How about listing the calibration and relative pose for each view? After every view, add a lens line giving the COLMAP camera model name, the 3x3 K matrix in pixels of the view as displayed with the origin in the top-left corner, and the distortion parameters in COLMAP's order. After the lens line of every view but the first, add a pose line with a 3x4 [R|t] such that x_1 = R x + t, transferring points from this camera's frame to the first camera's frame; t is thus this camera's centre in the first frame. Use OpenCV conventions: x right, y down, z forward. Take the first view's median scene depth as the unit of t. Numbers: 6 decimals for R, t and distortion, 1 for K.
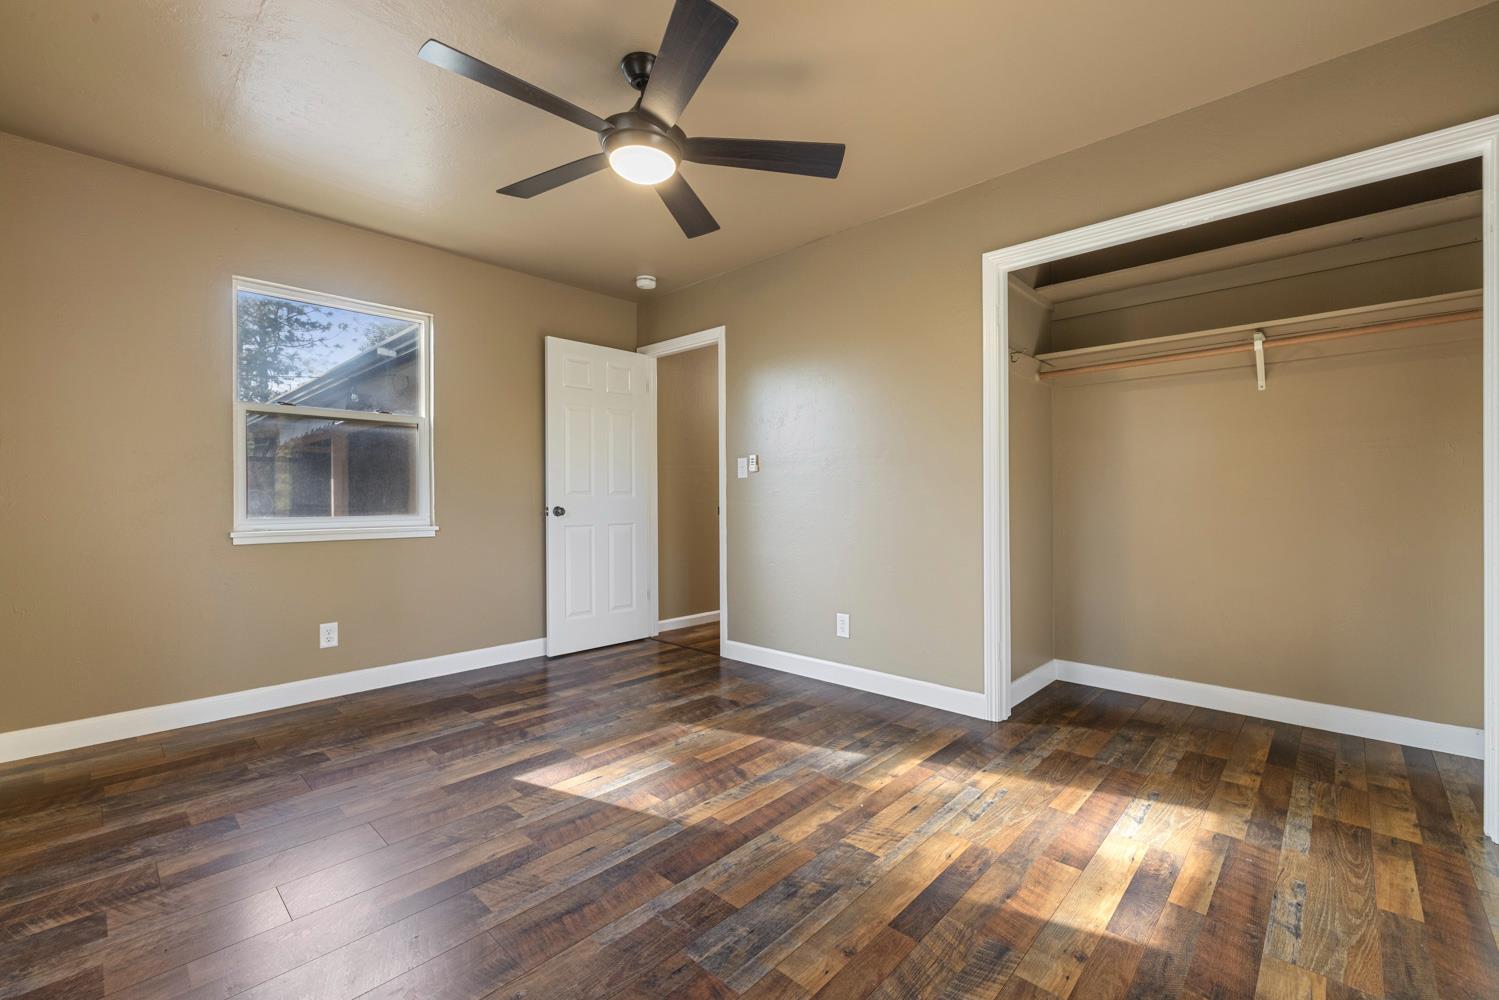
lens RADIAL K [[625.0, 0, 747.7], [0, 625.0, 498.2], [0, 0, 1]] dist [-0.003763, 0.001588]
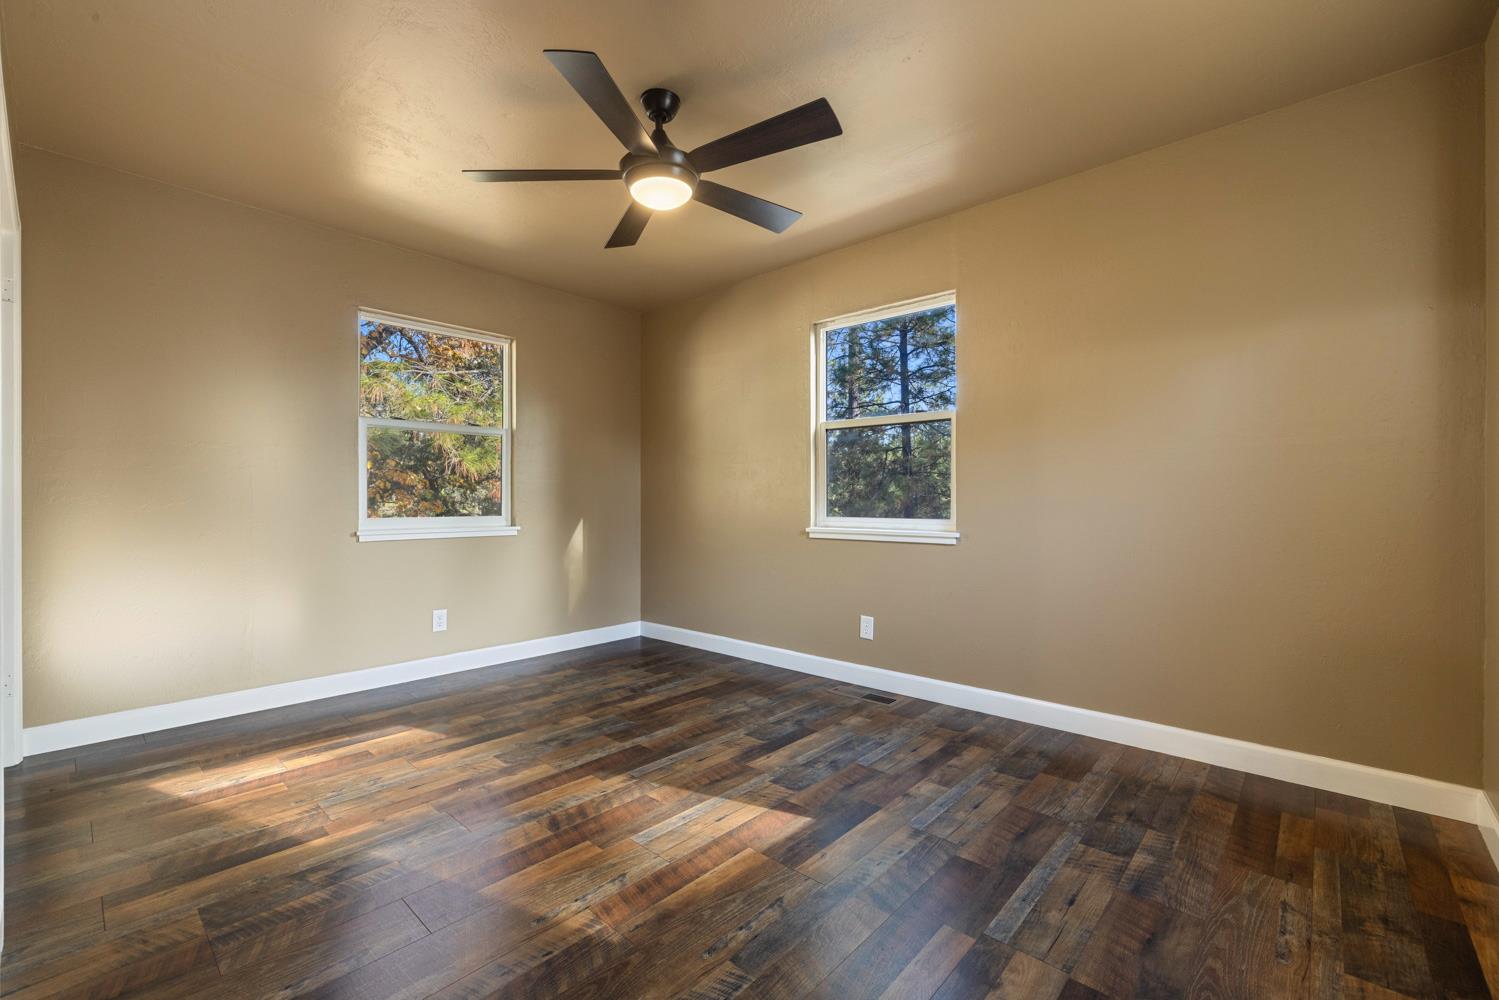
lens RADIAL K [[625.0, 0, 752.4], [0, 625.0, 501.0], [0, 0, 1]] dist [-0.003763, 0.001588]
pose [[-0.999662, 0.003698, -0.025747, -0.293489], [0.003603, 0.999987, 0.003712, -0.005818], [0.025760, 0.003618, -0.999662, 2.077019]]
